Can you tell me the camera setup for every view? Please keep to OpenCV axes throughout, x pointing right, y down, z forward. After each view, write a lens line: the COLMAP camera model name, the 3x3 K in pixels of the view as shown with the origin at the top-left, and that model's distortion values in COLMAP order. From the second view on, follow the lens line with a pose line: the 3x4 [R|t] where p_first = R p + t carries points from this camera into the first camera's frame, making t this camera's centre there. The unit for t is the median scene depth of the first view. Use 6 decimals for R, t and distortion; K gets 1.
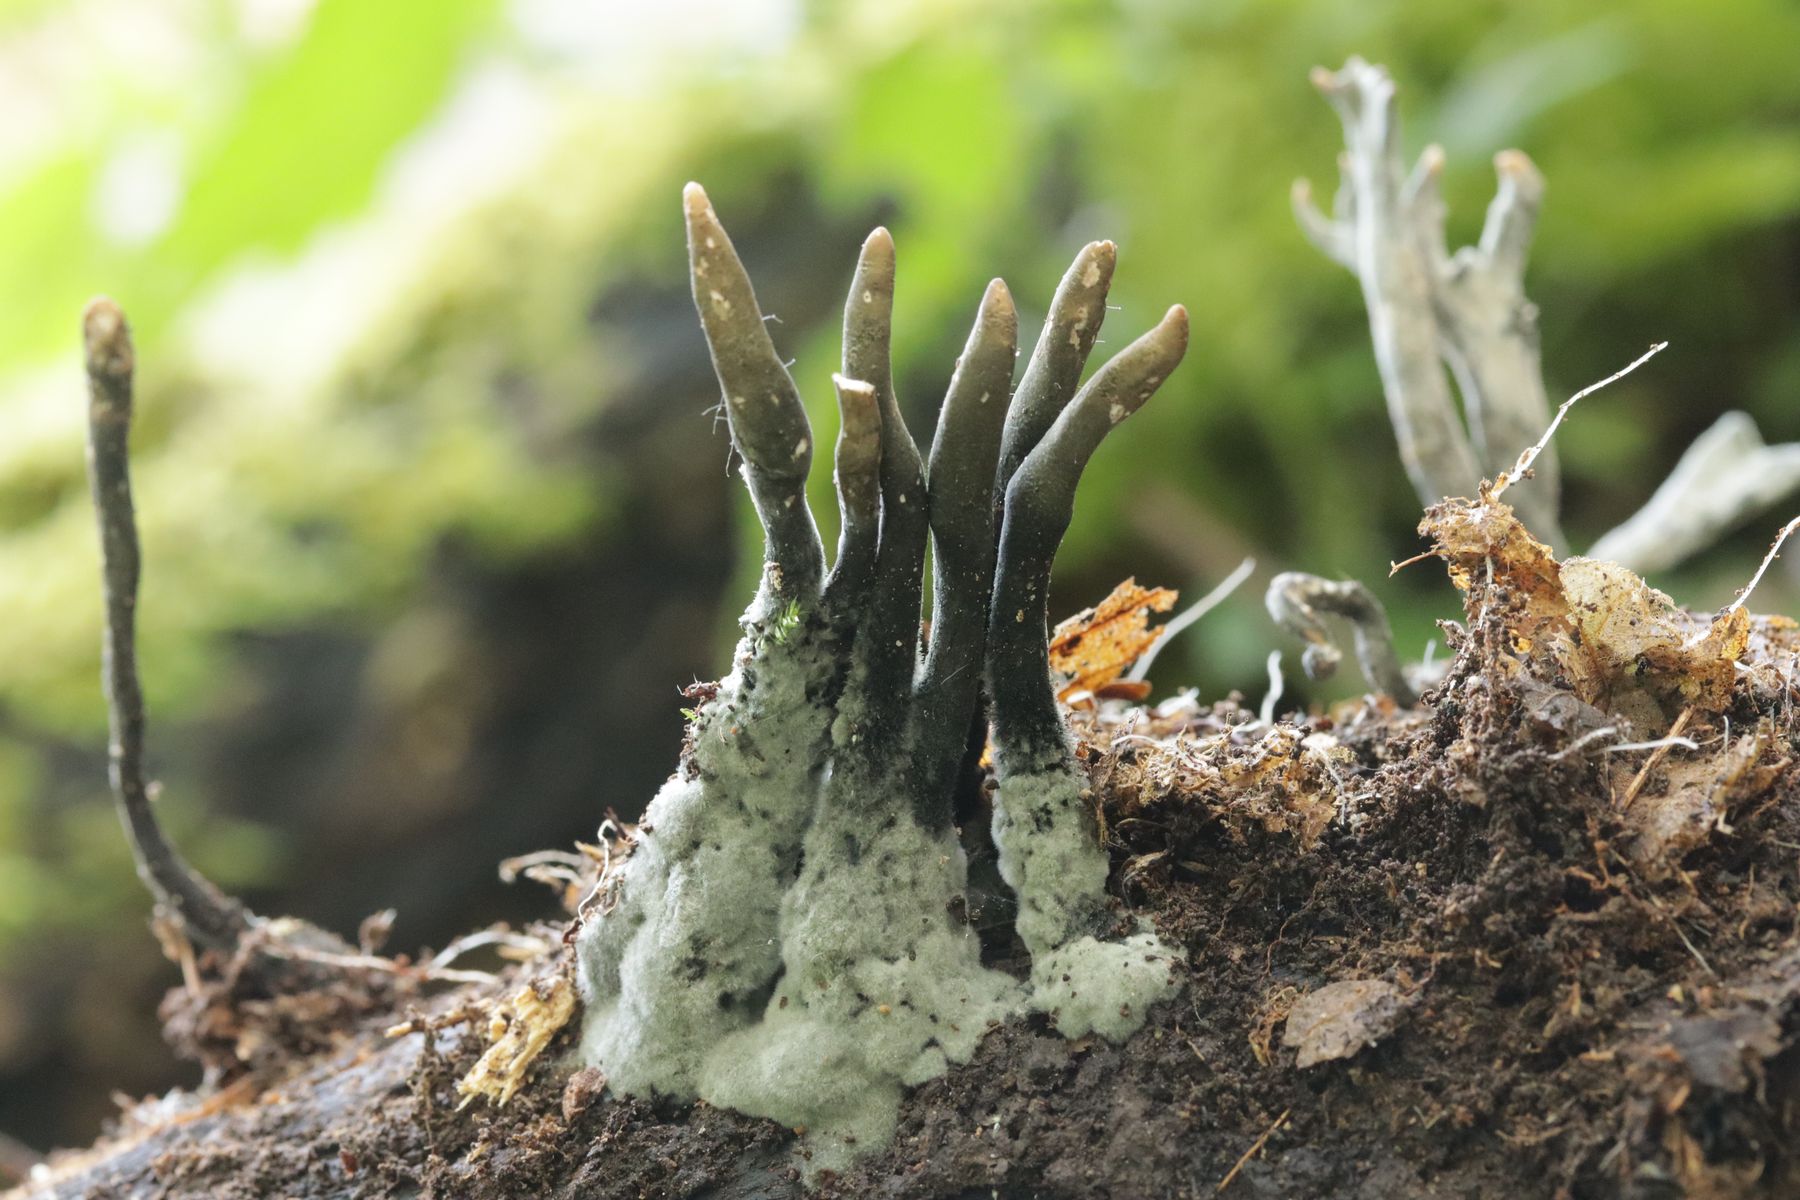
lens RADIAL K [[6500.1, 0, 900.0], [0, 6500.1, 600.0], [0, 0, 1]] dist [0.114380, 4.385748]
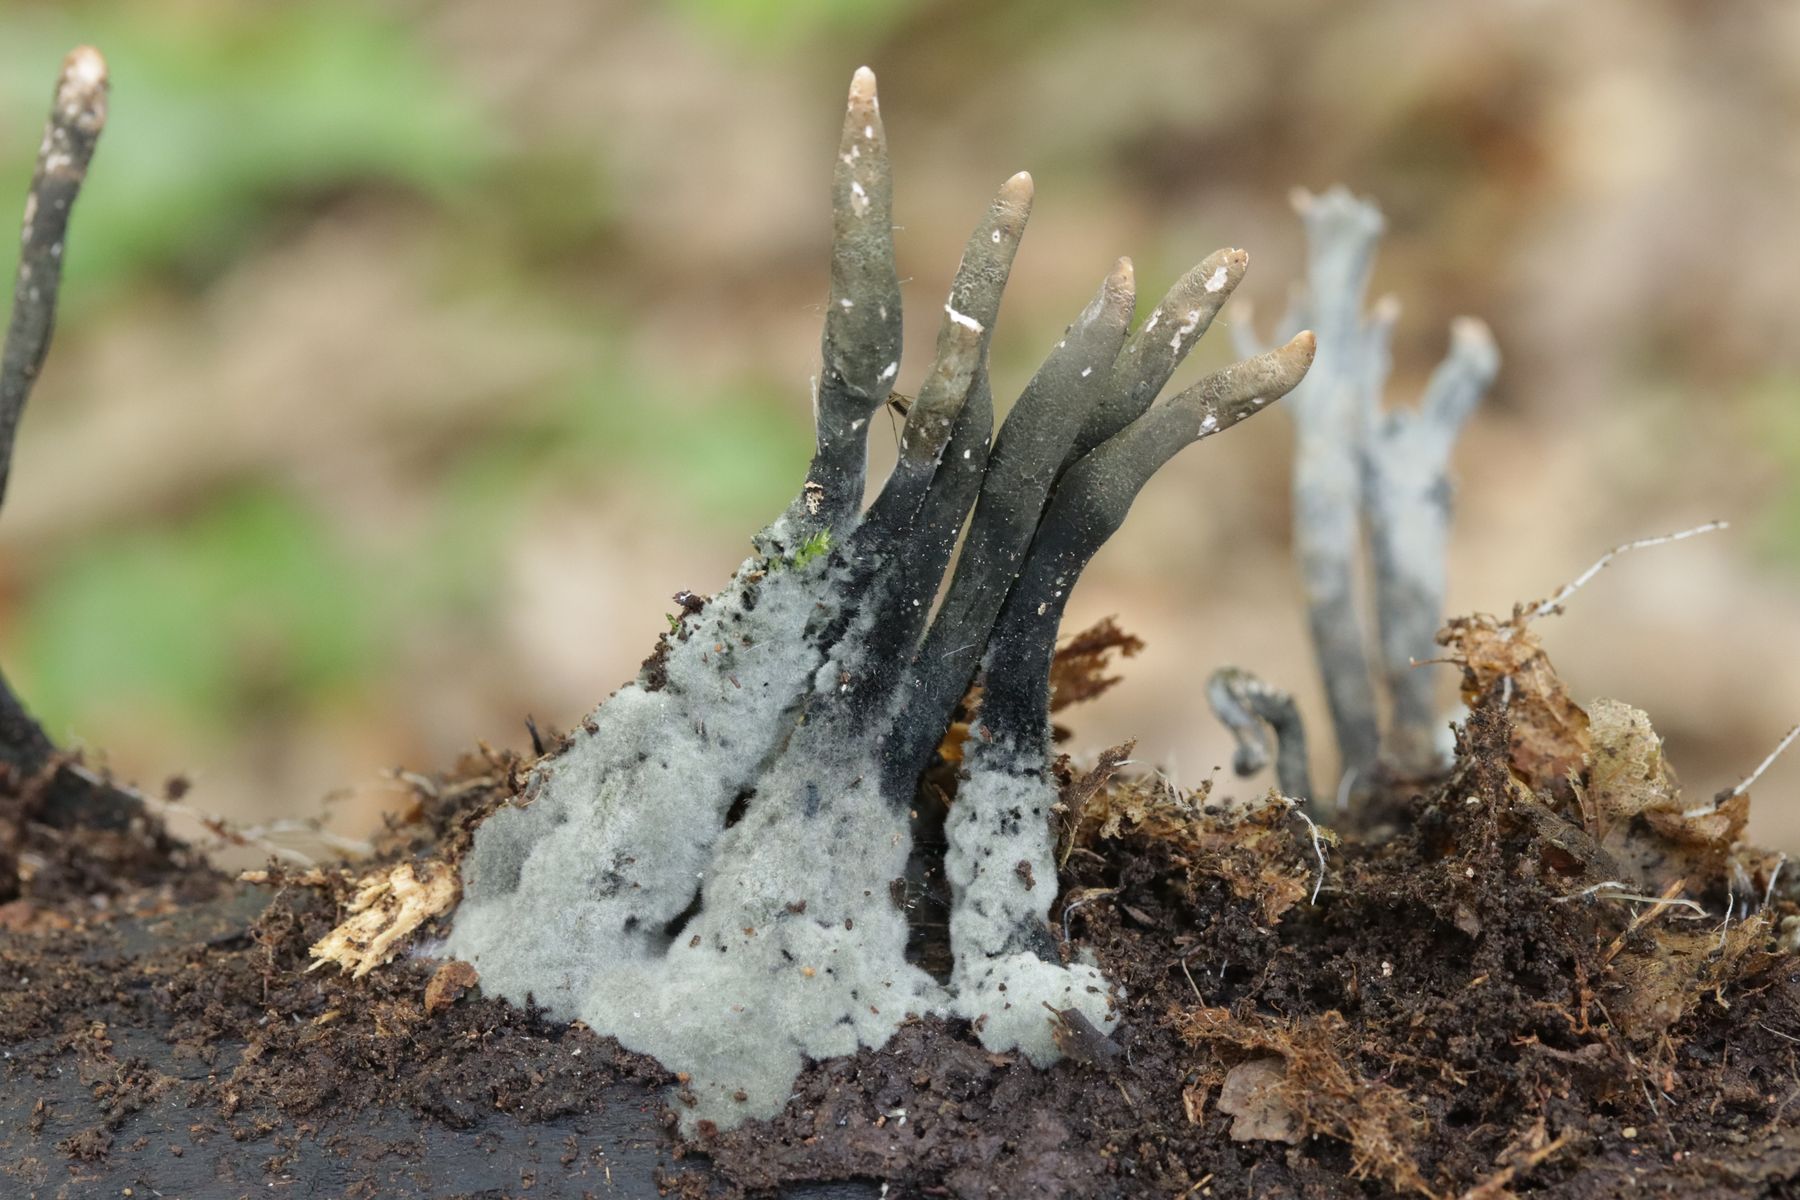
lens RADIAL K [[6500.1, 0, 900.0], [0, 6500.1, 600.0], [0, 0, 1]] dist [0.114380, 4.385748]
pose [[0.949313, 0.261863, 0.173875, -0.167036], [-0.248393, 0.963934, -0.095563, 0.097339], [-0.192628, 0.047530, 0.980120, 0.071938]]
